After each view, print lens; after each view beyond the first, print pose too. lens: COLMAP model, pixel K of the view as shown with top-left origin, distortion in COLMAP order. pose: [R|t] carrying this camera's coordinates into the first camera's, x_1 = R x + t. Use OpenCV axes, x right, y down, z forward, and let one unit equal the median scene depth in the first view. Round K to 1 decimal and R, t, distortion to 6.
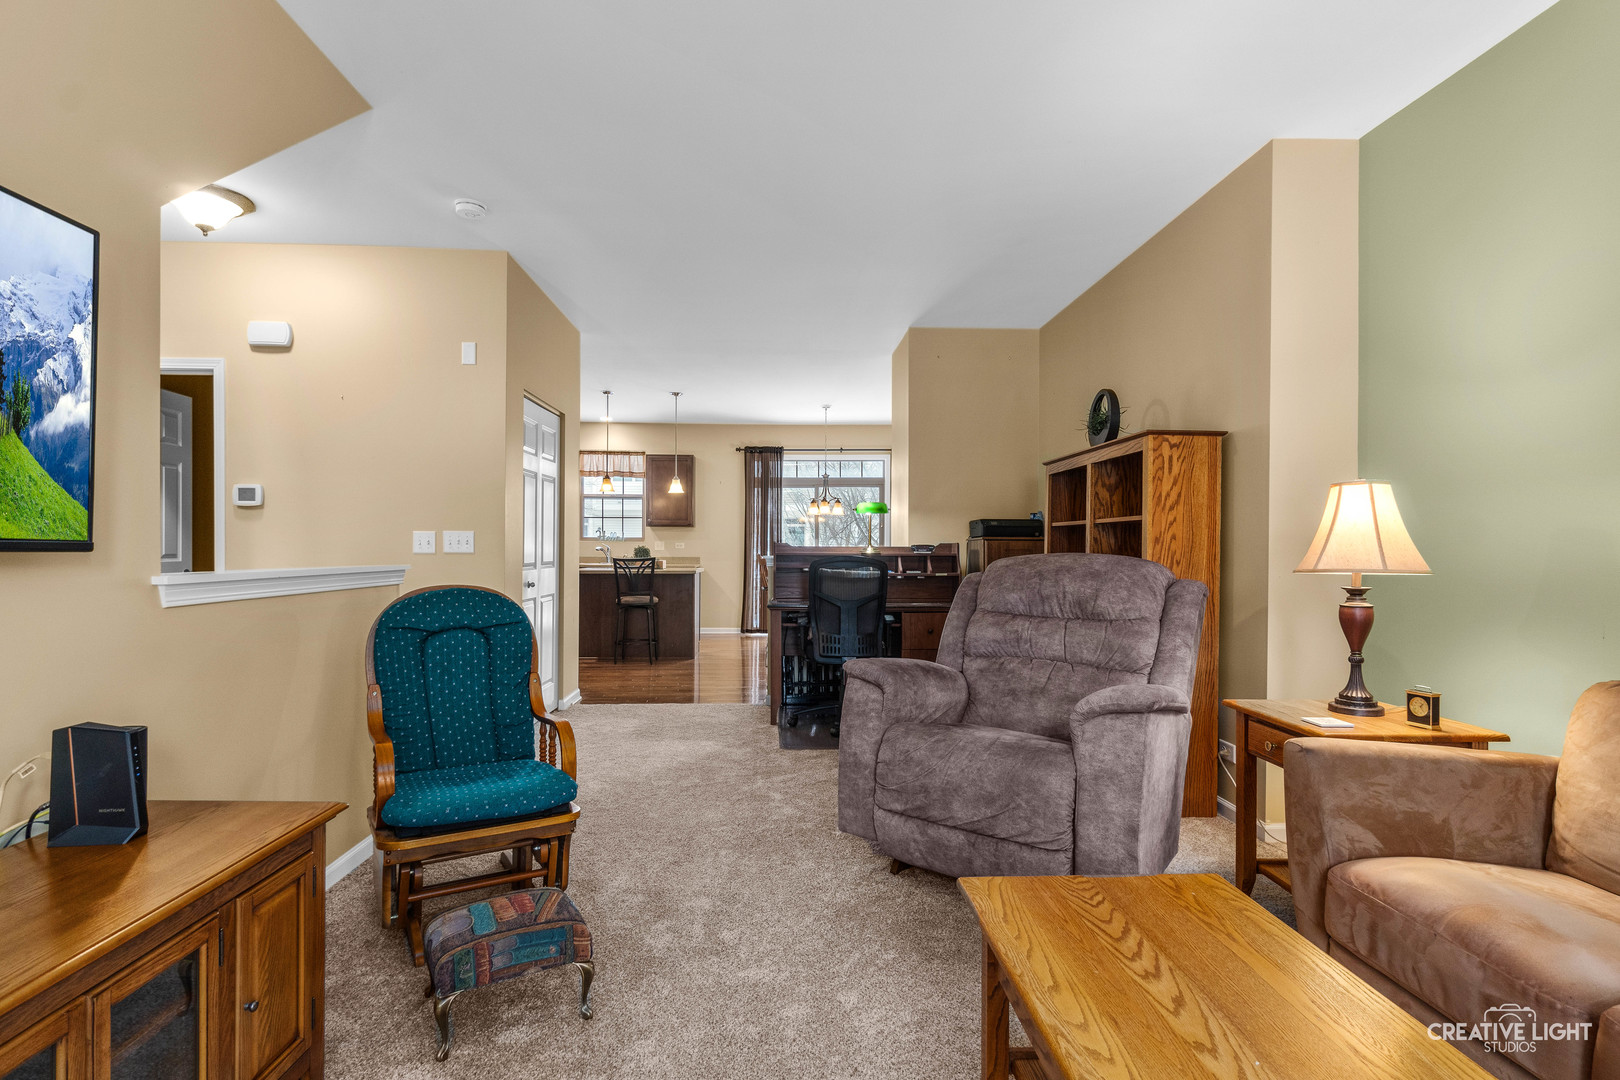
lens RADIAL K [[801.7, 0, 794.8], [0, 801.7, 543.6], [0, 0, 1]] dist [0.001780, -0.000078]
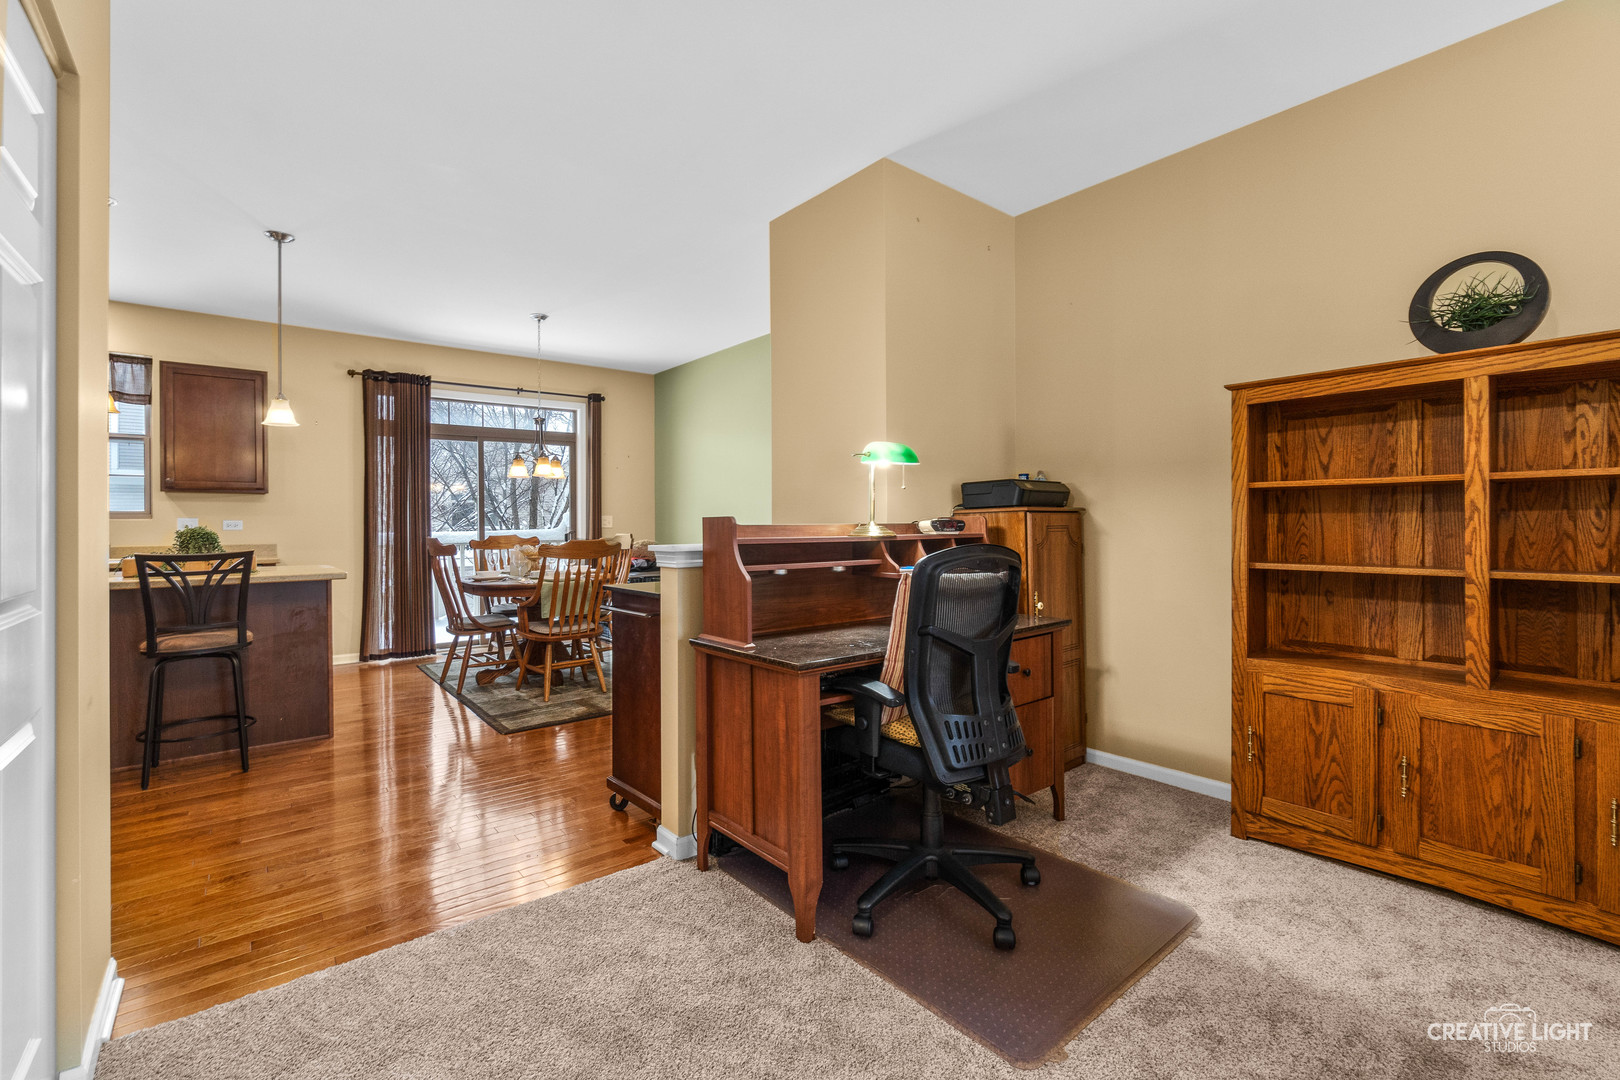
lens RADIAL K [[709.3, 0, 805.0], [0, 709.3, 522.0], [0, 0, 1]] dist [-0.005009, -0.000059]
pose [[0.794881, -0.006670, 0.606729, -0.126150], [0.005815, 0.999977, 0.003375, 0.000539], [-0.606738, 0.000845, 0.794902, 0.339953]]
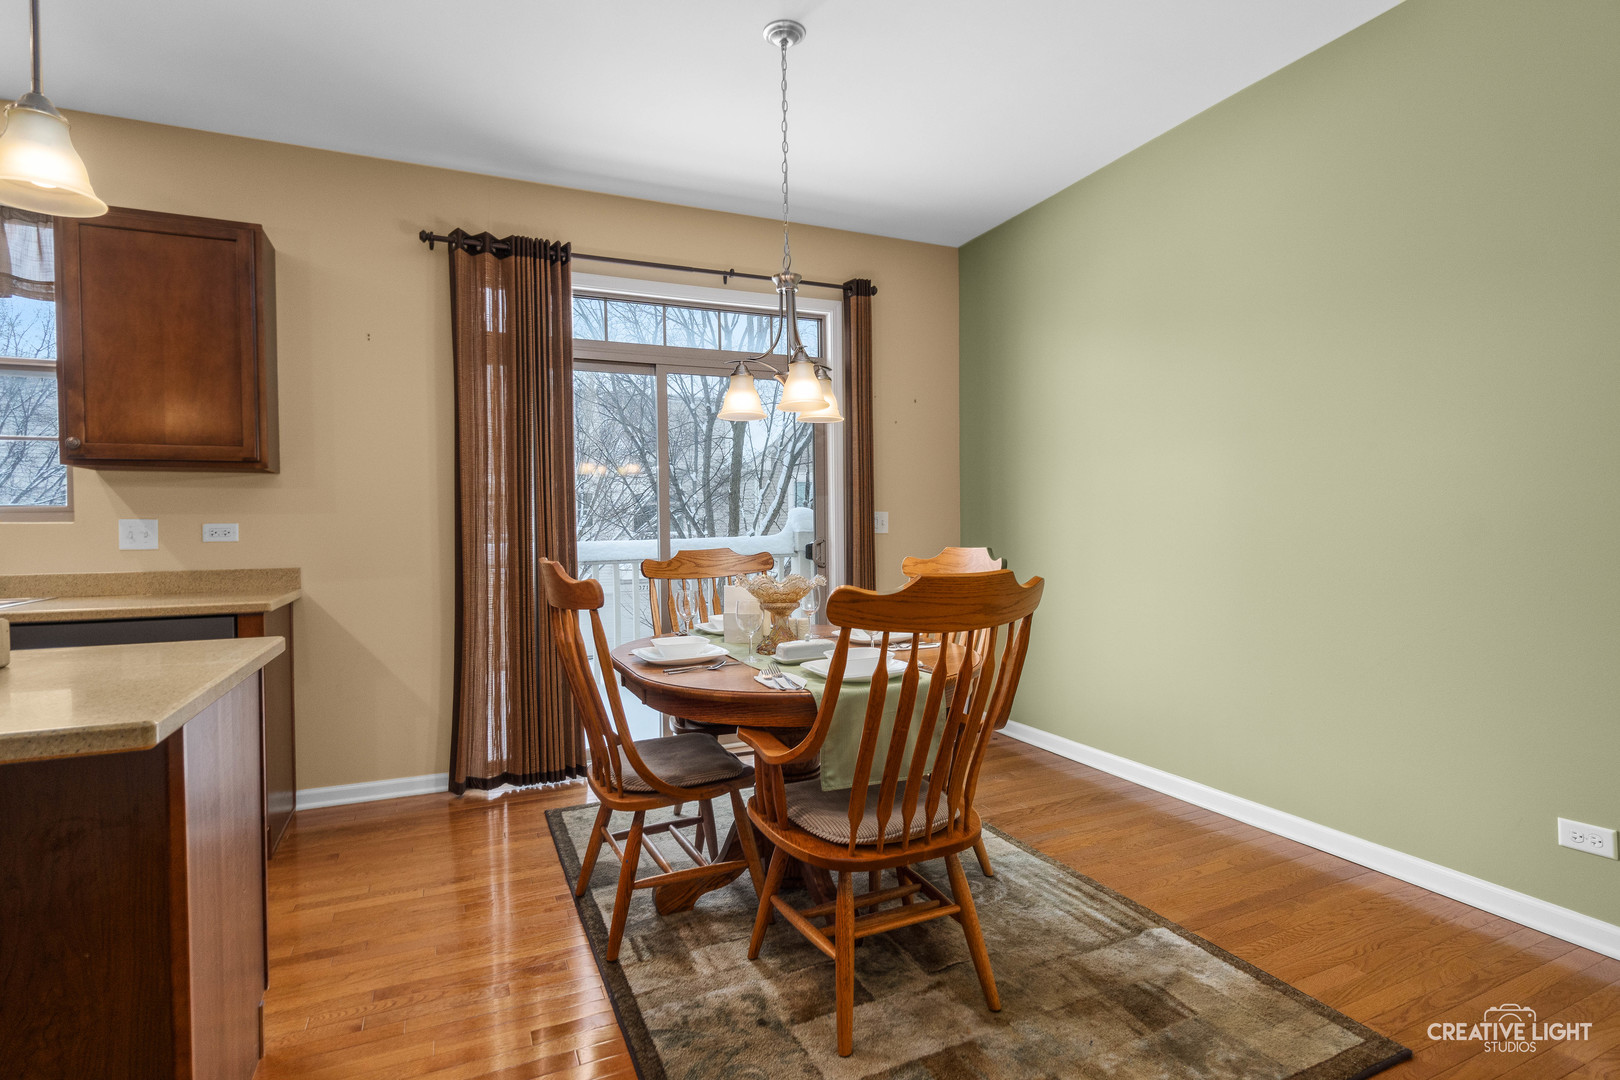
lens RADIAL K [[801.7, 0, 812.9], [0, 801.7, 540.1], [0, 0, 1]] dist [0.001780, -0.000078]
pose [[0.919261, -0.019931, 0.393145, -0.057371], [0.014189, 0.999746, 0.017504, 0.002904], [-0.393394, -0.010513, 0.919310, 0.636823]]
